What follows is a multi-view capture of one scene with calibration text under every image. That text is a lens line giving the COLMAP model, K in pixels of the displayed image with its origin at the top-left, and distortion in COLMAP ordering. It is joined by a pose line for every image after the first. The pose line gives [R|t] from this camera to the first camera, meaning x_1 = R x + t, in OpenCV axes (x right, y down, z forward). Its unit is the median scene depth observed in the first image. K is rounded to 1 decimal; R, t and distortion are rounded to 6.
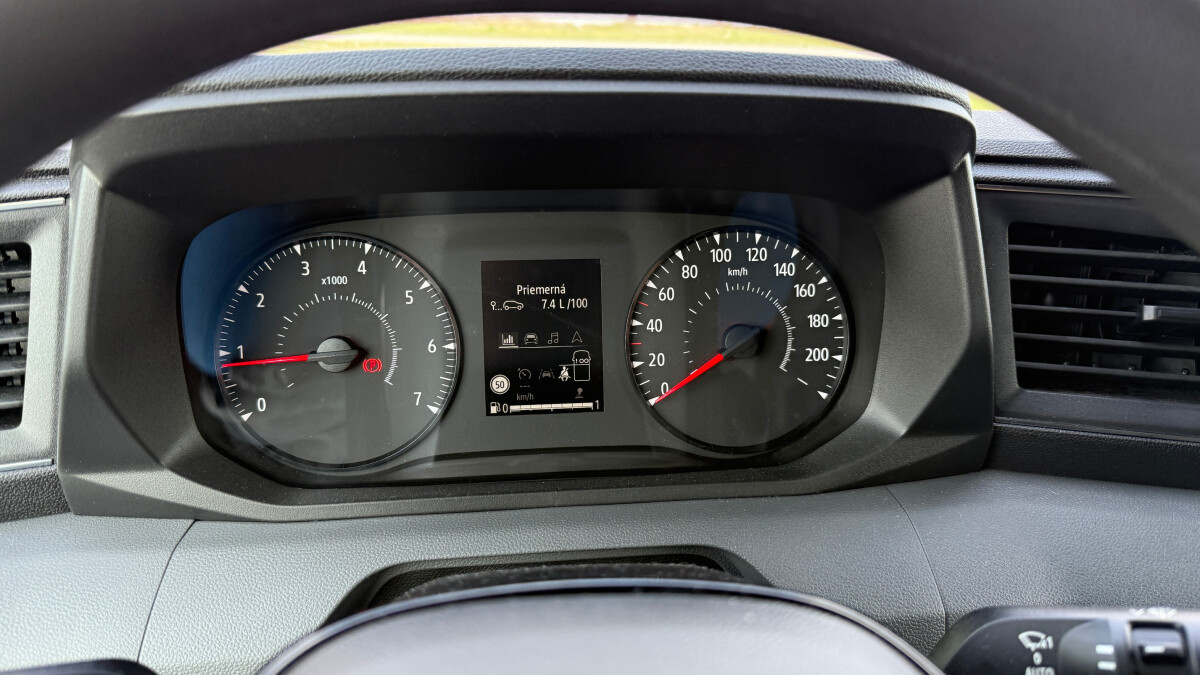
lens RADIAL K [[904.3, 0, 602.5], [0, 904.3, 335.3], [0, 0, 1]] dist [0.034650, -0.005843]
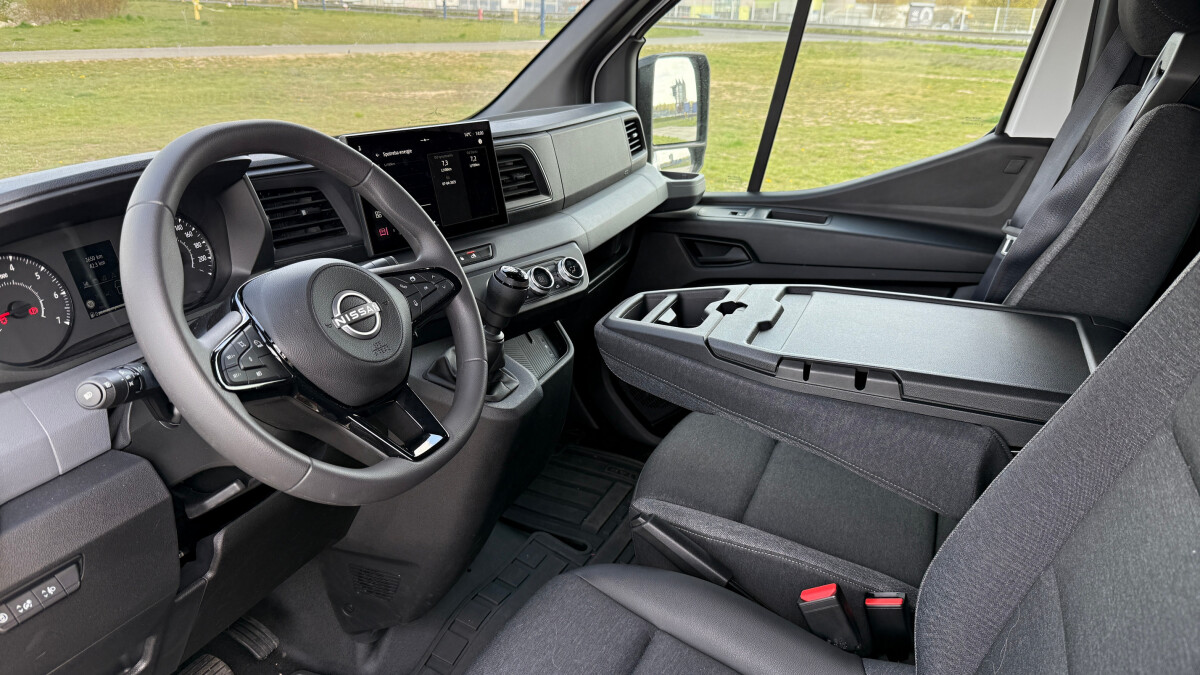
lens RADIAL K [[904.3, 0, 600.1], [0, 904.3, 332.4], [0, 0, 1]] dist [0.034650, -0.005843]
pose [[0.471969, -0.309541, 0.825488, -1.423482], [0.305413, 0.935762, 0.176273, 0.108442], [-0.827024, 0.168919, 0.536188, -1.244622]]
